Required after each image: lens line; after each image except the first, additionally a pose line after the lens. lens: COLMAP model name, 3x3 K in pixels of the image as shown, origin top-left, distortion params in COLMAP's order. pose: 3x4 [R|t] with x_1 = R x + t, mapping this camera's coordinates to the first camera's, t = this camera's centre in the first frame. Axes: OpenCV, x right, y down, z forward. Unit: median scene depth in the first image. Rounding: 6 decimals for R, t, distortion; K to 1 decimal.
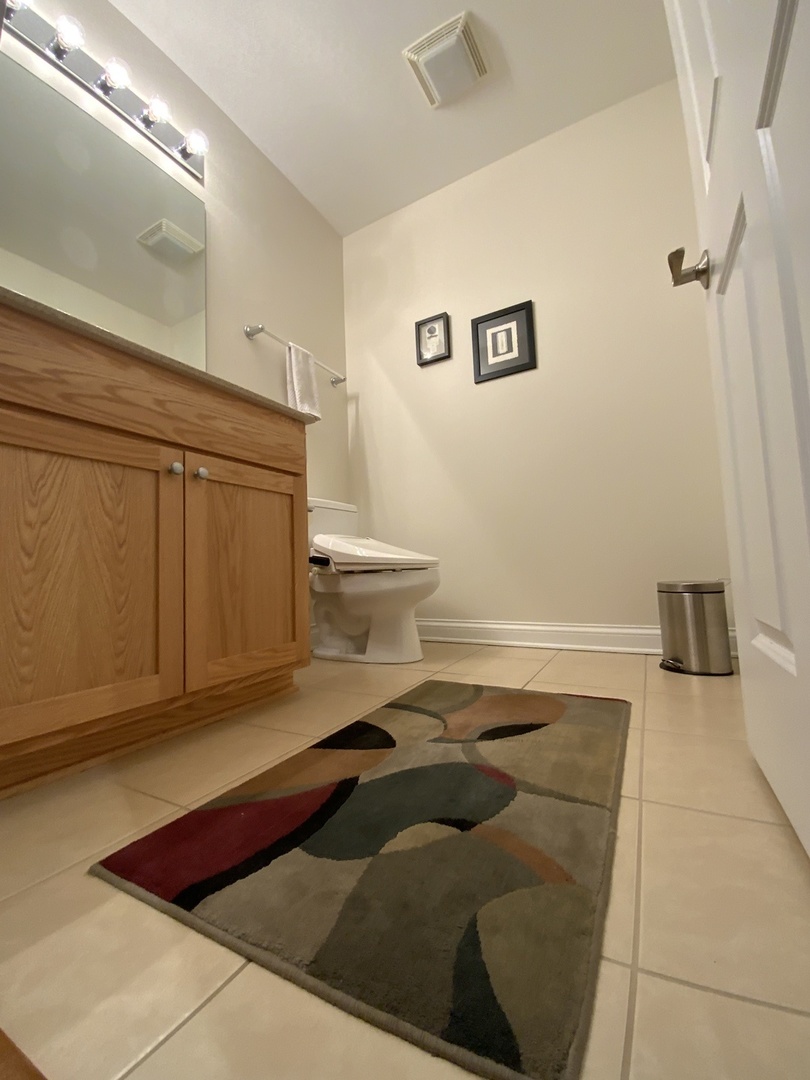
lens RADIAL K [[440.3, 0, 405.0], [0, 440.3, 540.0], [0, 0, 1]] dist [0.015986, -0.010646]
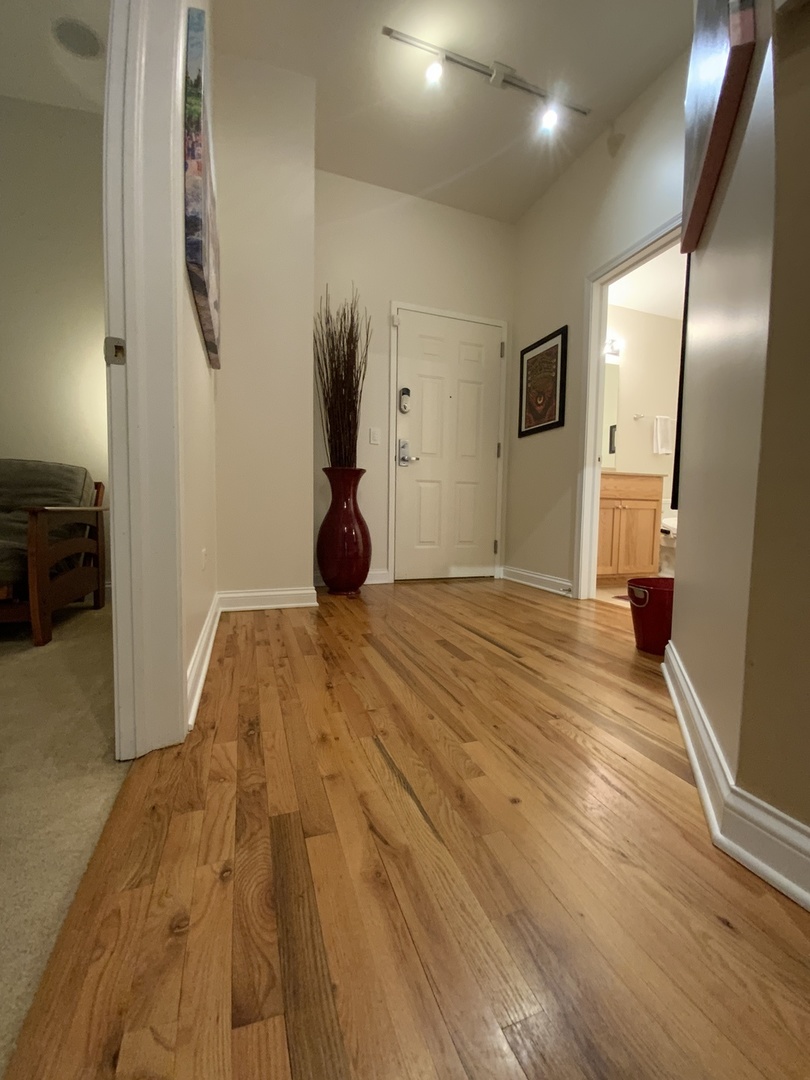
lens RADIAL K [[433.7, 0, 406.0], [0, 433.7, 535.8], [0, 0, 1]] dist [0.016988, -0.019086]
pose [[0.751497, 0.094399, -0.652948, 0.393683], [-0.006044, 0.990654, 0.136266, -0.346103], [0.659708, -0.098457, 0.745044, -2.279883]]
